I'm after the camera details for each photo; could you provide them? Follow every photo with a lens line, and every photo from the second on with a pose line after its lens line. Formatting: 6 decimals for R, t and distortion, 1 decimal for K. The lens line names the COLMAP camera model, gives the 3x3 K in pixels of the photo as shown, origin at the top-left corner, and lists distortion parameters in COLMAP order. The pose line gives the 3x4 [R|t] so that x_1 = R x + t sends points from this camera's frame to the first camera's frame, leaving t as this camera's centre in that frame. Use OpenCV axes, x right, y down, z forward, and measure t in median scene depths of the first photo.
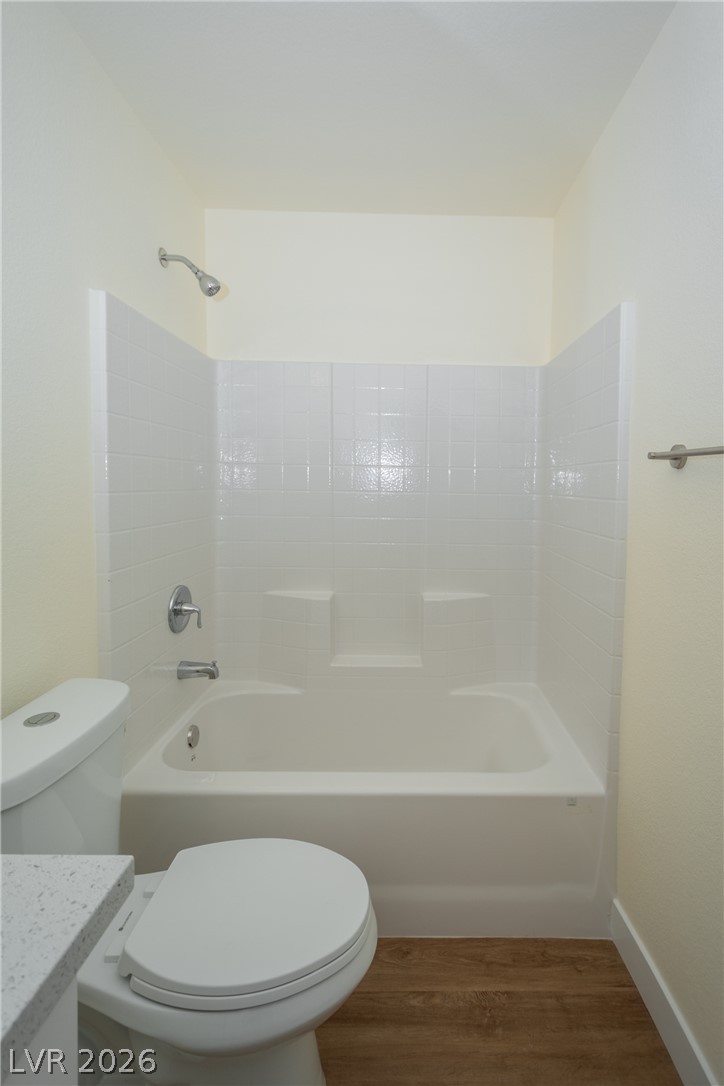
lens RADIAL K [[493.3, 0, 401.4], [0, 493.3, 506.5], [0, 0, 1]] dist [0.002007, -0.000128]
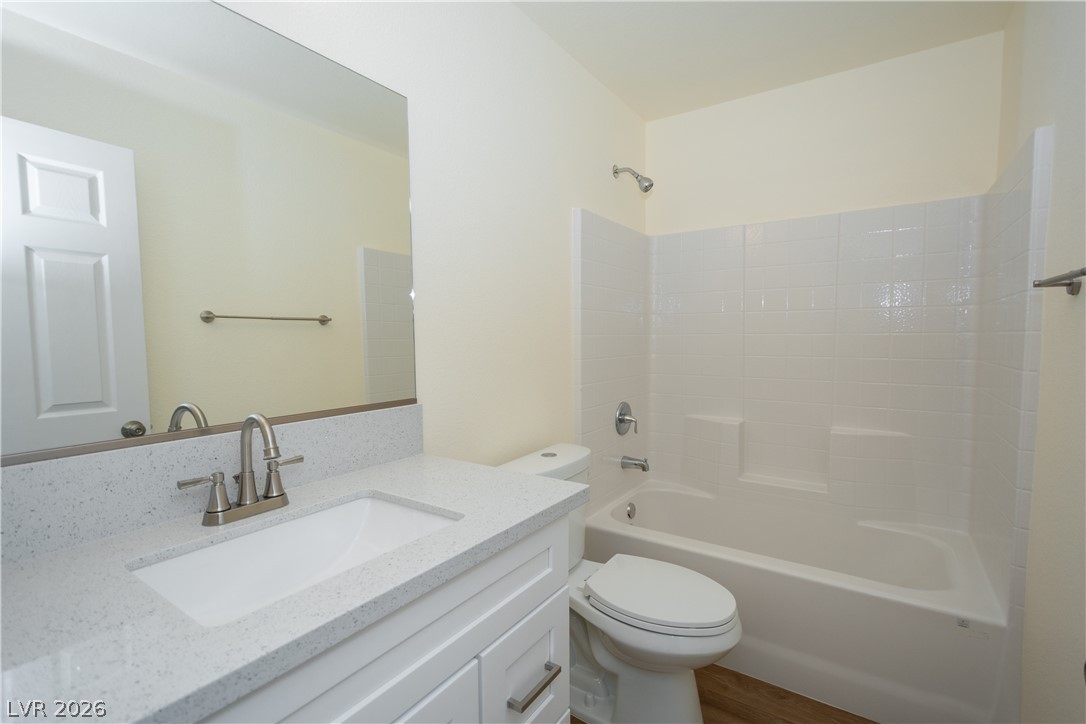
lens RADIAL K [[478.5, 0, 553.6], [0, 478.5, 366.6], [0, 0, 1]] dist [0.011325, -0.000363]
pose [[0.831285, 0.017770, -0.555562, 0.143058], [-0.010444, 0.999812, 0.016351, 0.039190], [0.555748, -0.007790, 0.831314, -0.247721]]
